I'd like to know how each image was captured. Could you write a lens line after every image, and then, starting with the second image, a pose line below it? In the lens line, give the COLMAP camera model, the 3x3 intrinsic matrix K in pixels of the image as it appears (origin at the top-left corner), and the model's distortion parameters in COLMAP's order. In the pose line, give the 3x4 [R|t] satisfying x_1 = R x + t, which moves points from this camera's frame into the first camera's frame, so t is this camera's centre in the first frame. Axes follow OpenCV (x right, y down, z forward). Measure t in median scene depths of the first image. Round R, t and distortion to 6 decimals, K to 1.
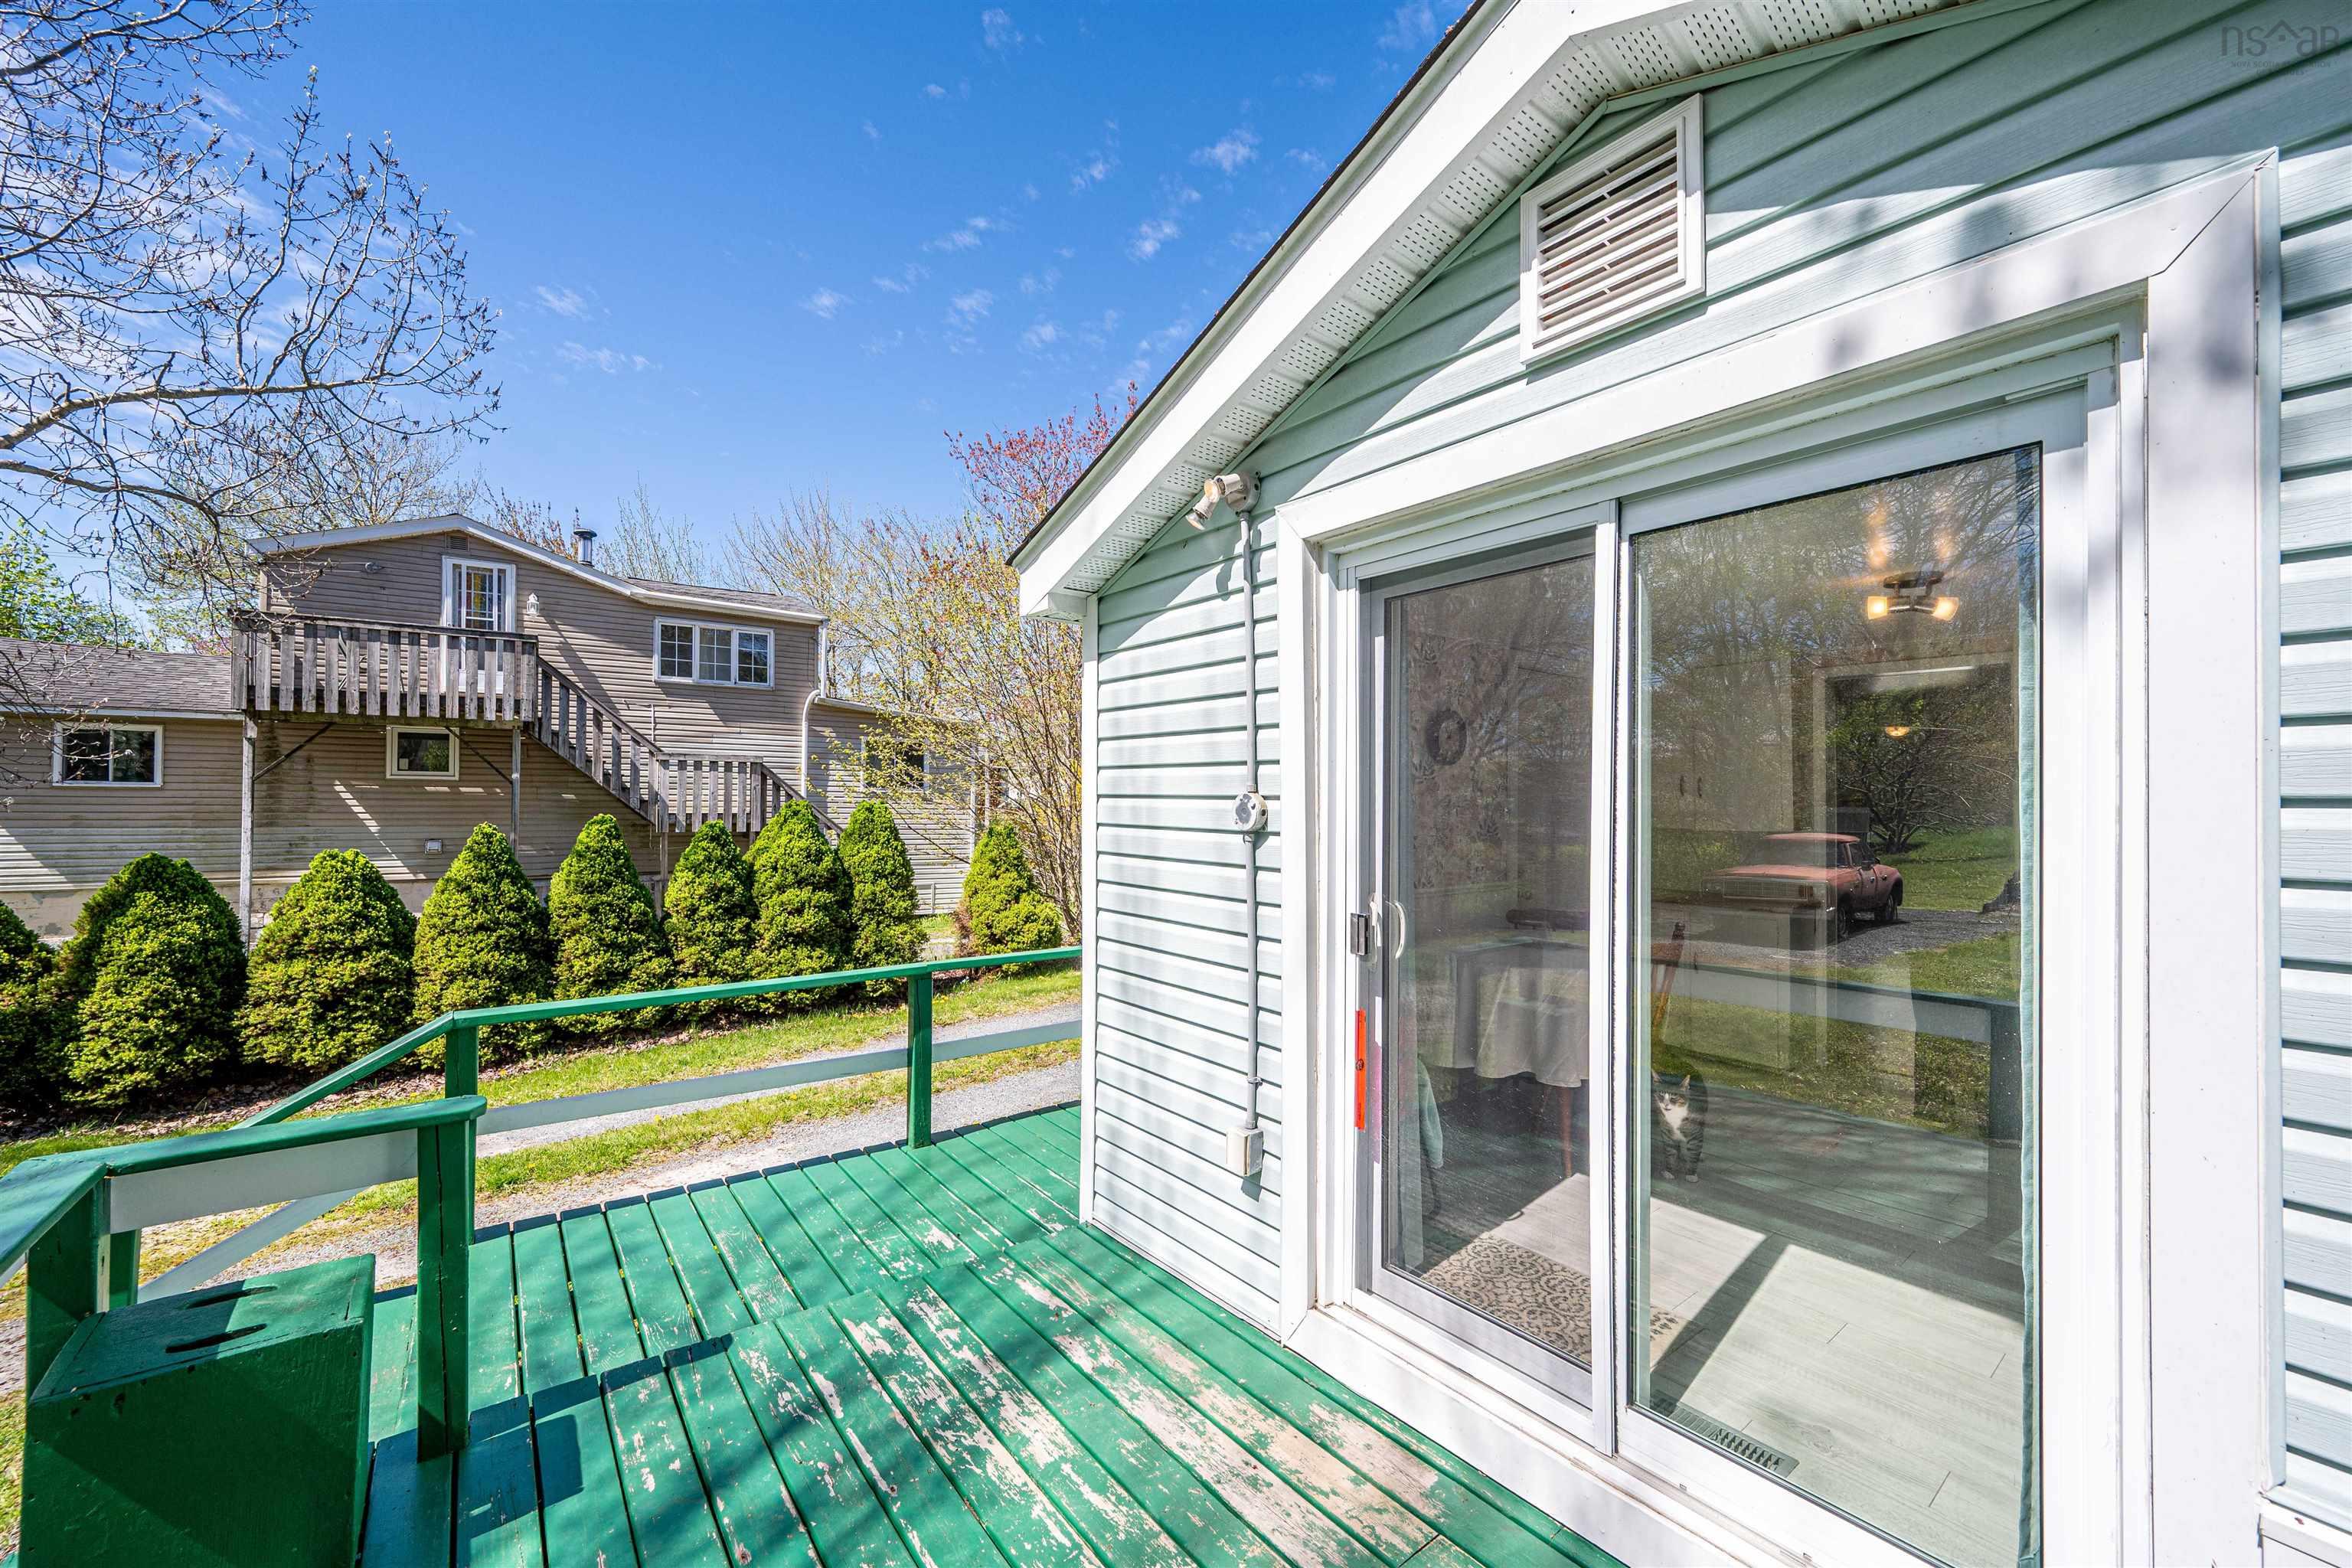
lens RADIAL K [[929.5, 0, 1181.6], [0, 929.5, 795.2], [0, 0, 1]] dist [0.006703, 0.000341]
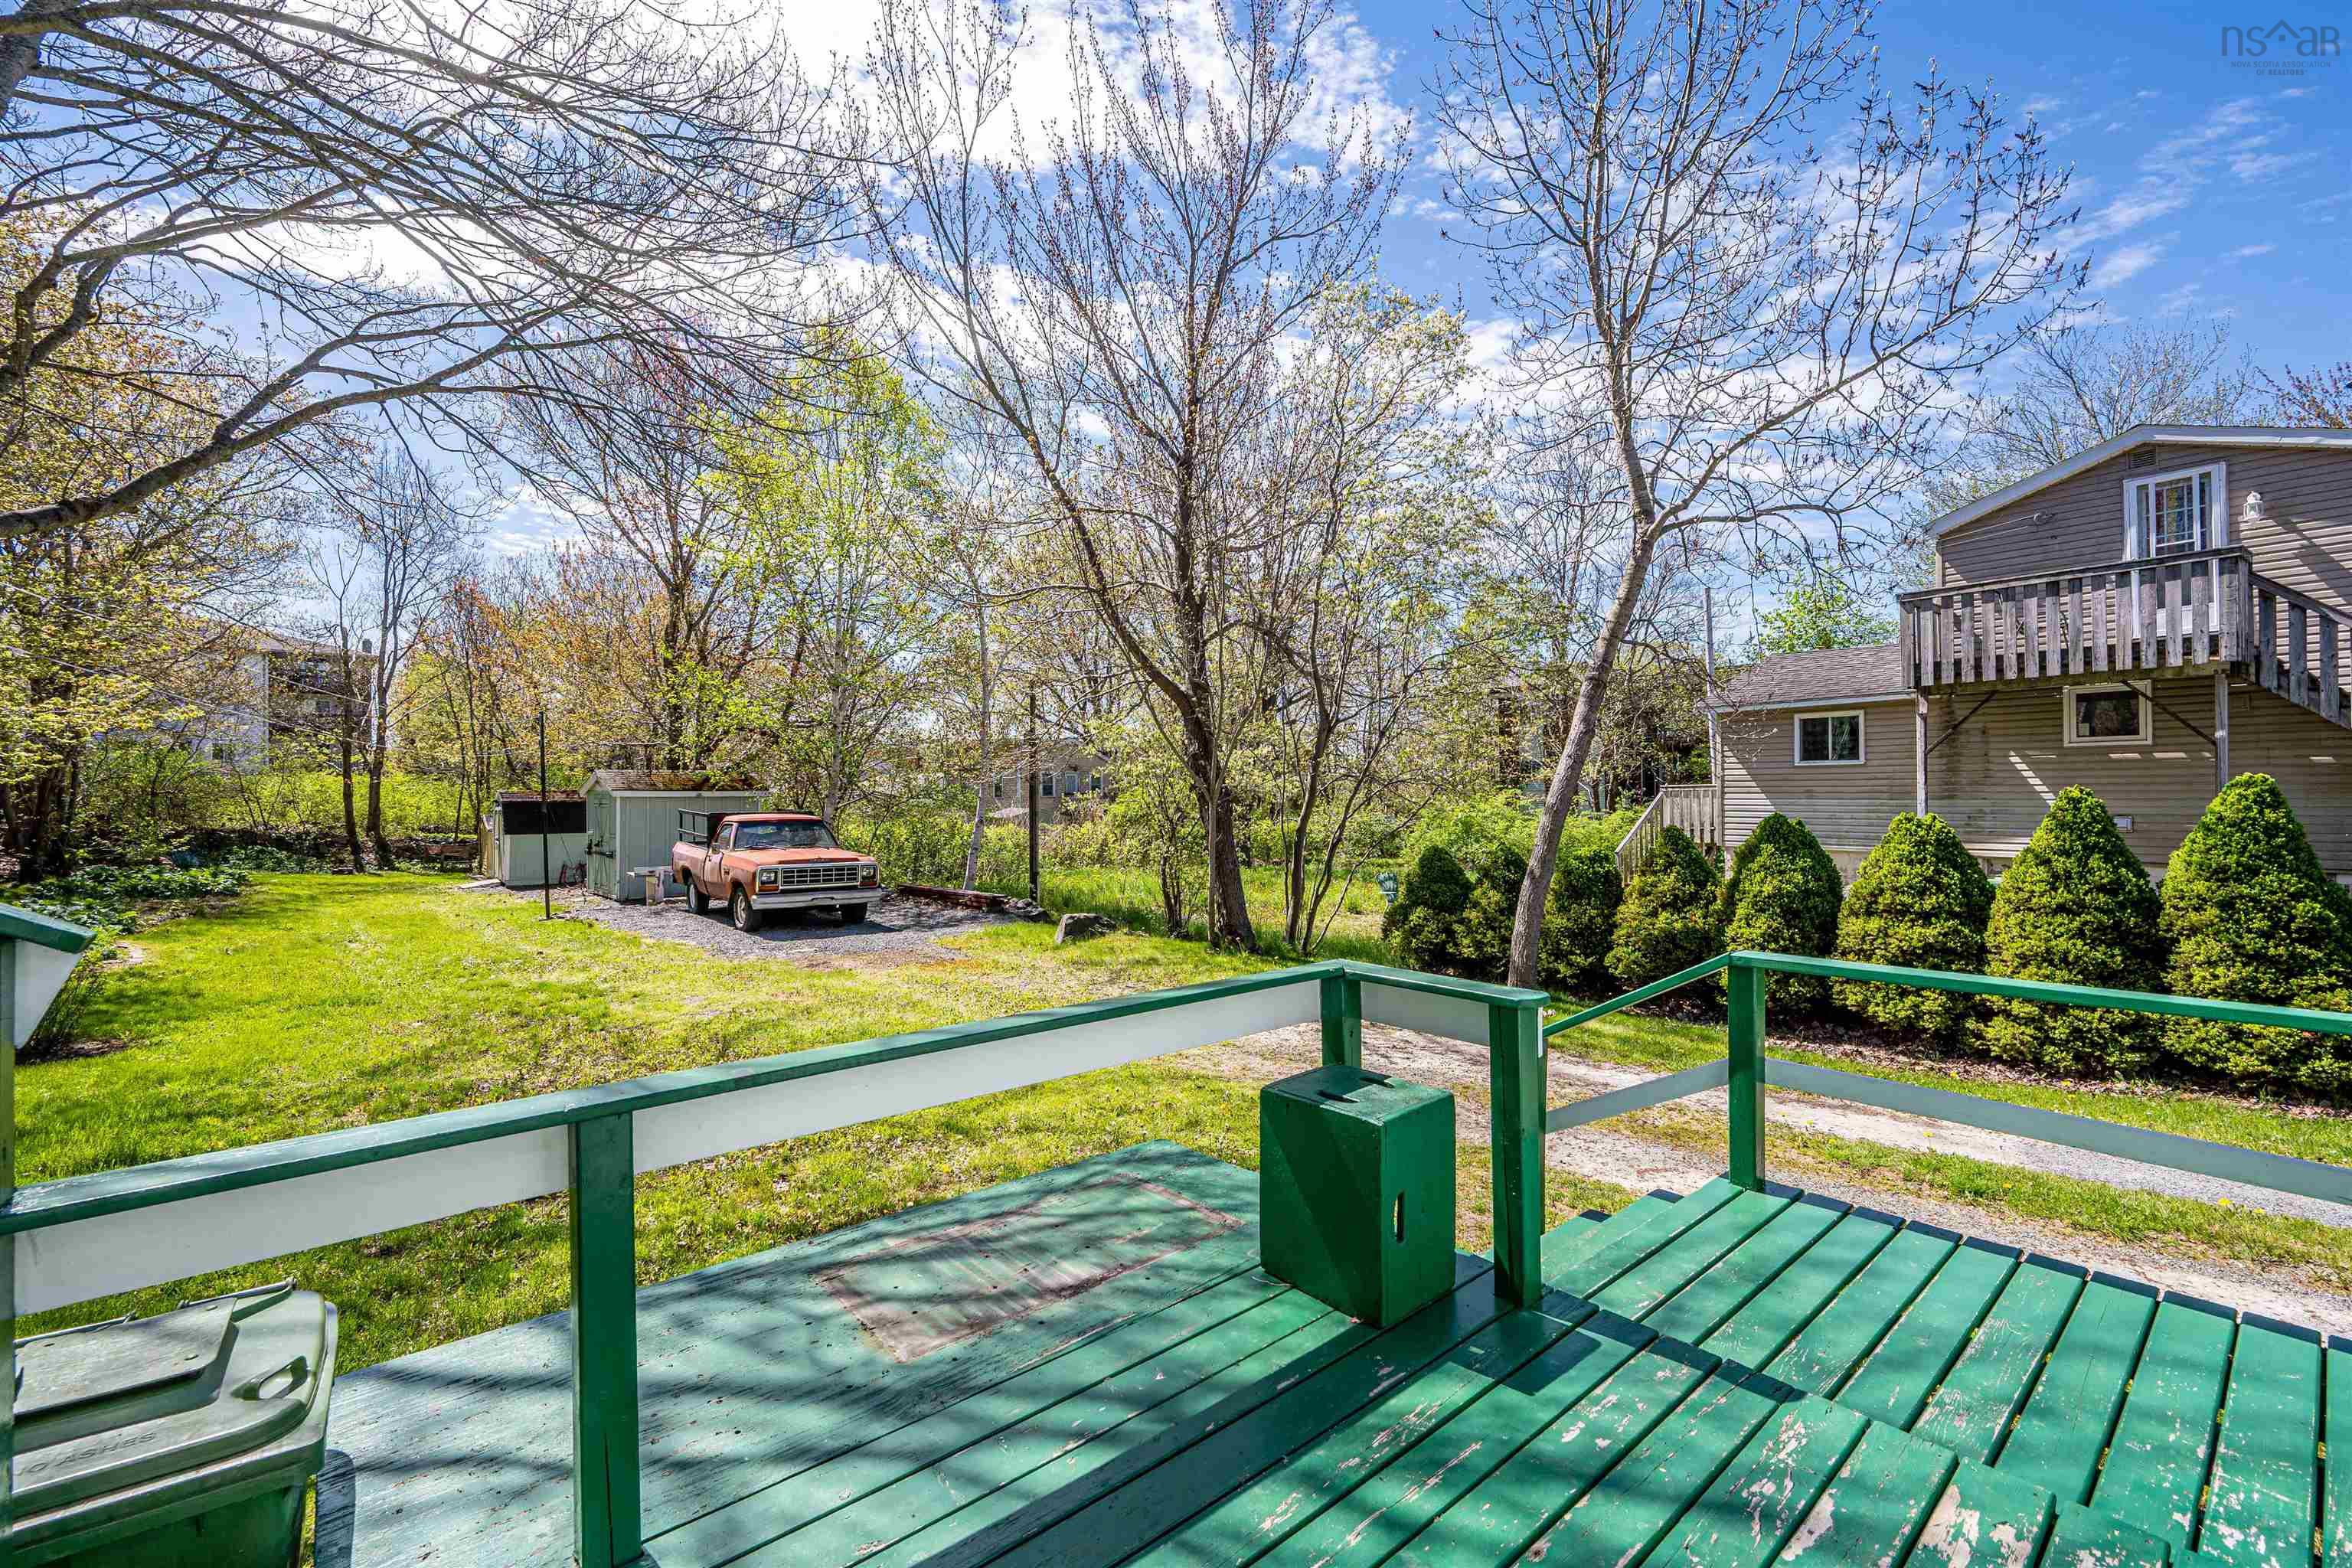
lens RADIAL K [[992.9, 0, 1173.9], [0, 992.9, 796.2], [0, 0, 1]] dist [0.000100, 0.000241]
pose [[0.051610, -0.004298, -0.998658, 0.108219], [0.019847, 0.999798, -0.003277, 0.027484], [0.998470, -0.019651, 0.051685, 0.156839]]
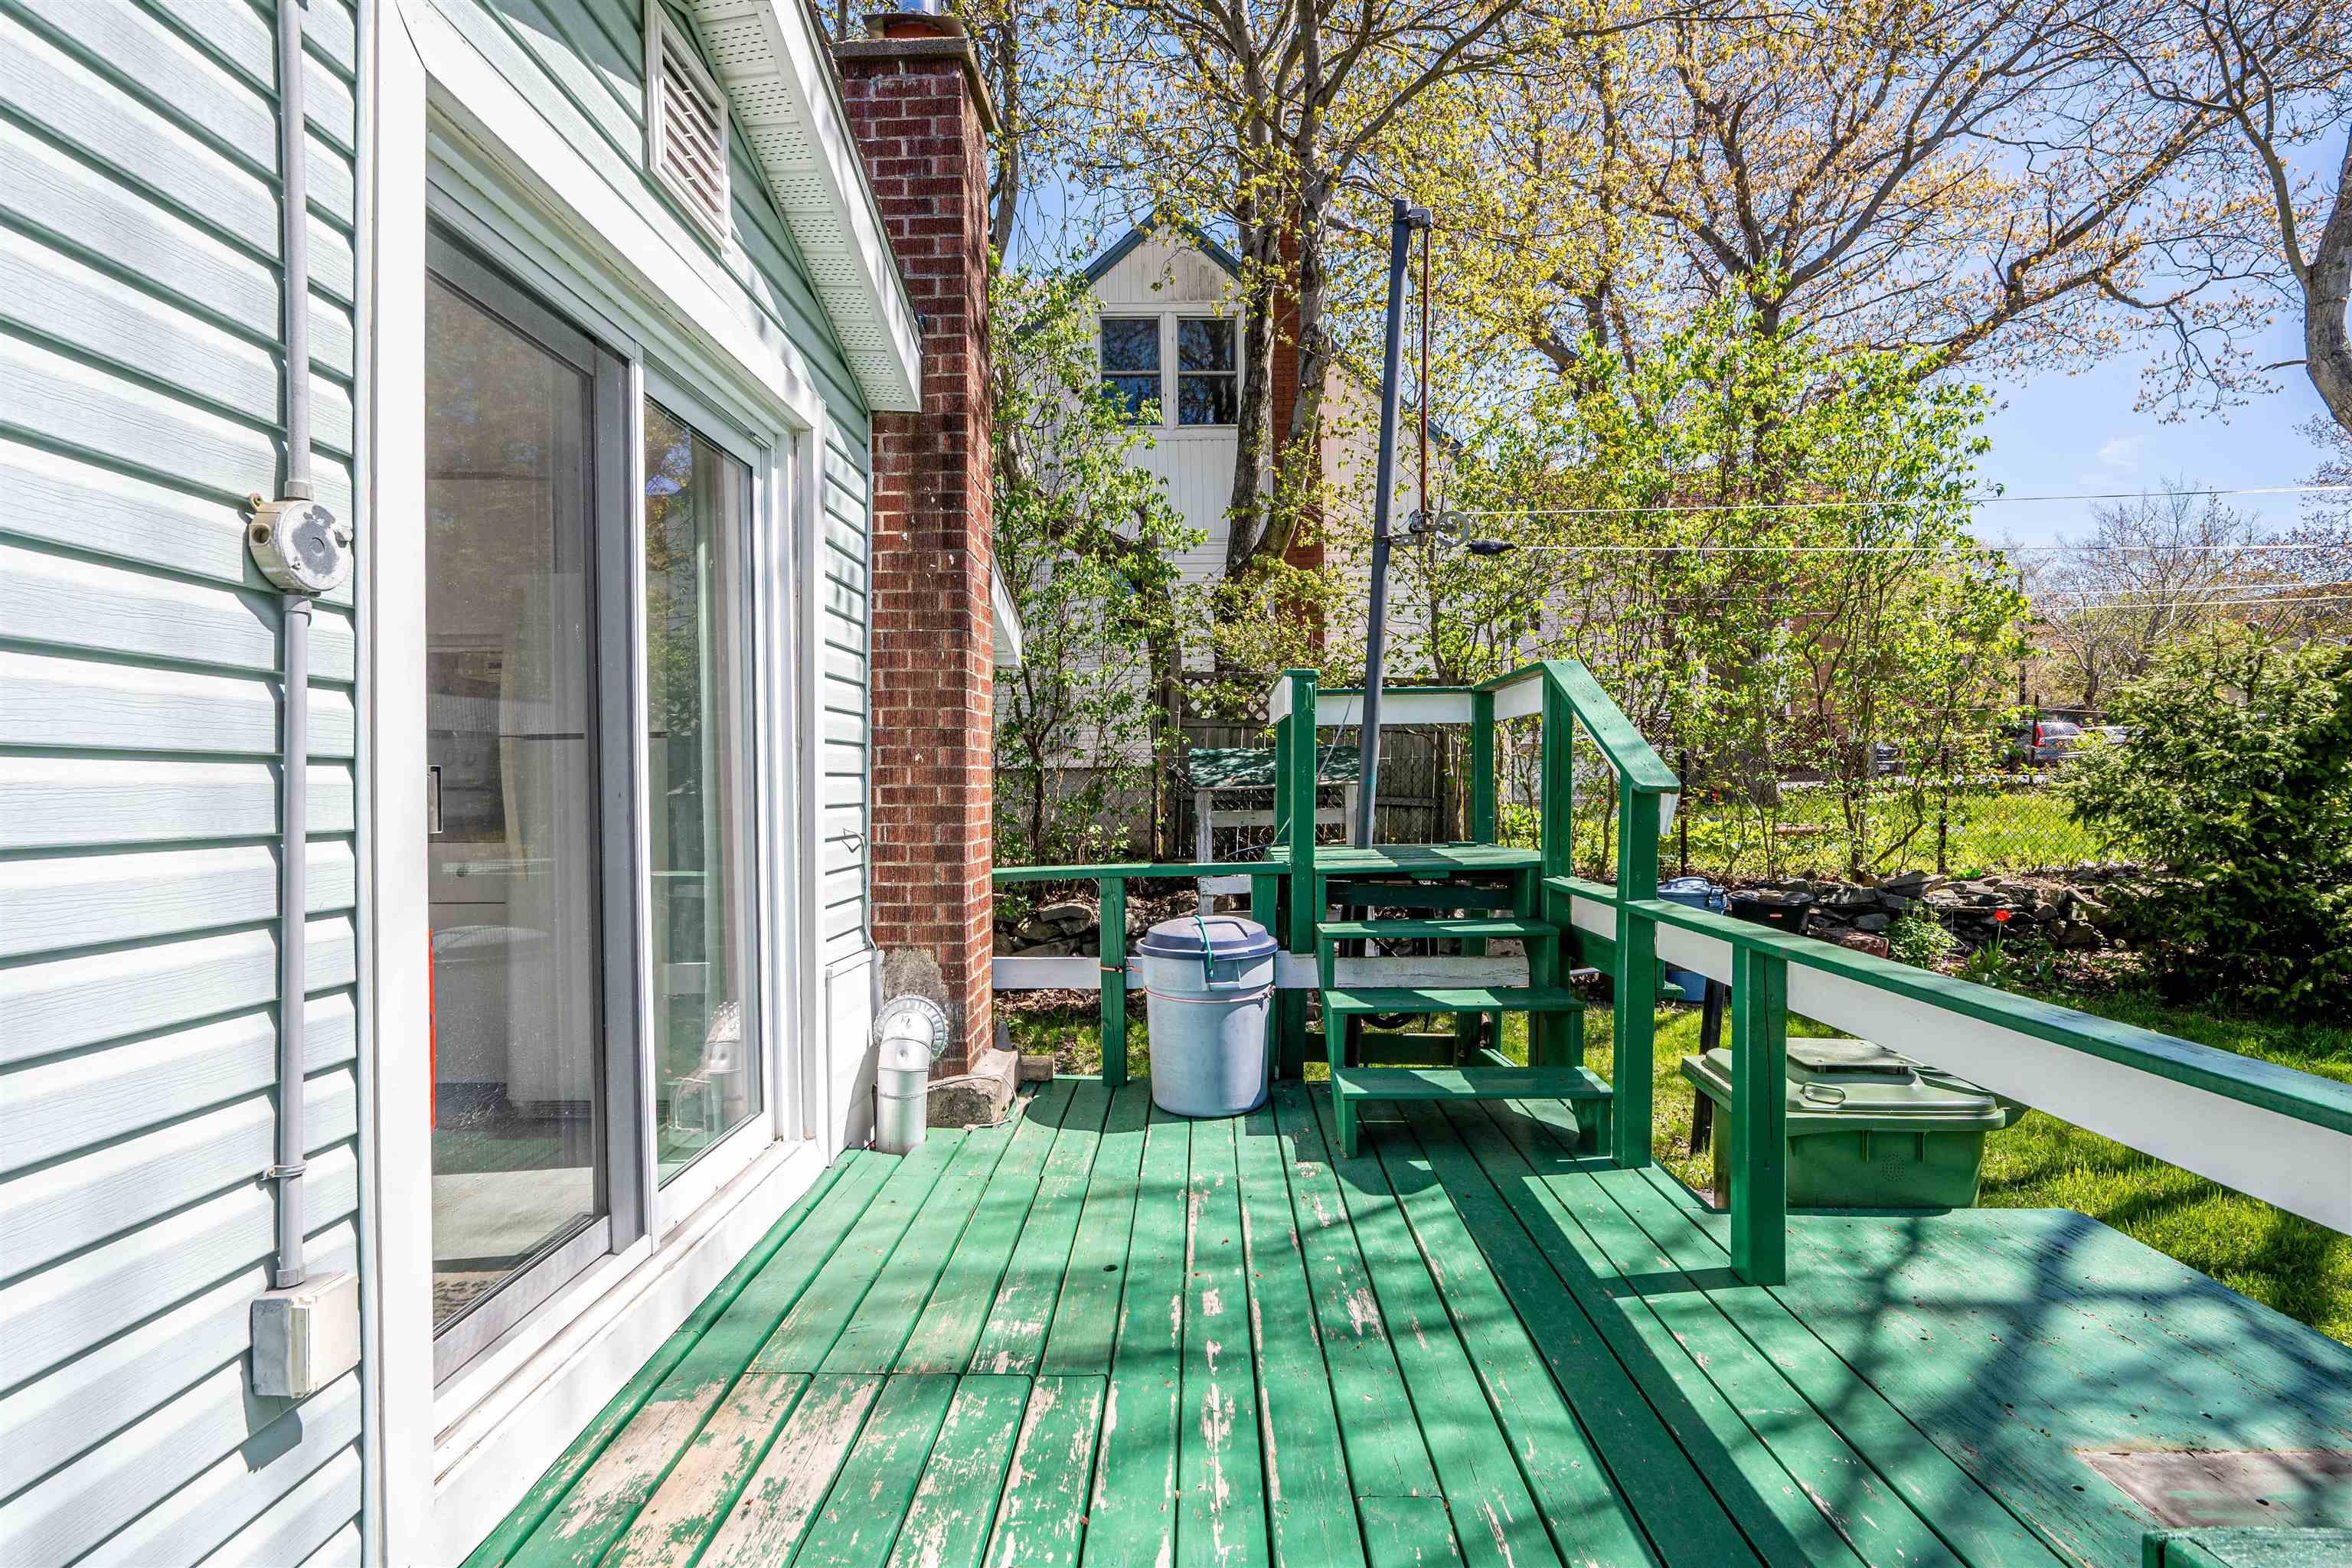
lens RADIAL K [[1080.4, 0, 1185.4], [0, 1080.4, 783.7], [0, 0, 1]] dist [-0.000046, 0.000346]
pose [[-0.781258, 0.003668, 0.624197, -0.199339], [0.005001, 0.999987, 0.000383, 0.046050], [-0.624188, 0.003421, -0.781267, 0.404213]]
